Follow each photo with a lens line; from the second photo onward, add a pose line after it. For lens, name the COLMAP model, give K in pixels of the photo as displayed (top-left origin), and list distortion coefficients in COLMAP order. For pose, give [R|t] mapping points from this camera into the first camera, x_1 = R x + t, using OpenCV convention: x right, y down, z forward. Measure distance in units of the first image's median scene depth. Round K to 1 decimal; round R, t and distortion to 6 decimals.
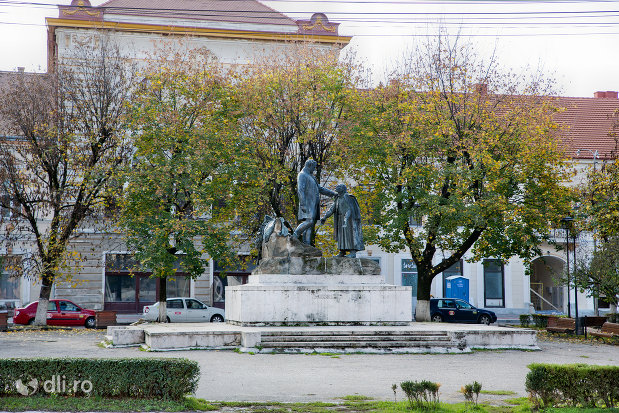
lens RADIAL K [[1213.9, 0, 309.5], [0, 1213.9, 206.5], [0, 0, 1]] dist [-0.001739, -0.004236]
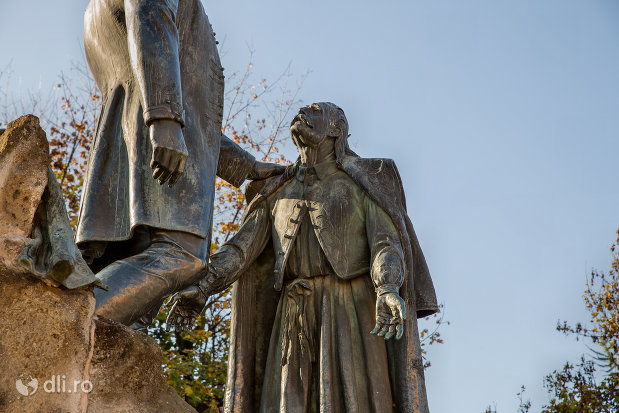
lens RADIAL K [[1134.6, 0, 309.5], [0, 1134.6, 206.5], [0, 0, 1]] dist [0.164984, 0.084321]
pose [[0.844585, 0.212593, 0.491406, -0.053164], [-0.040680, 0.940620, -0.337016, 0.050488], [-0.533873, 0.264648, 0.803082, 0.904773]]
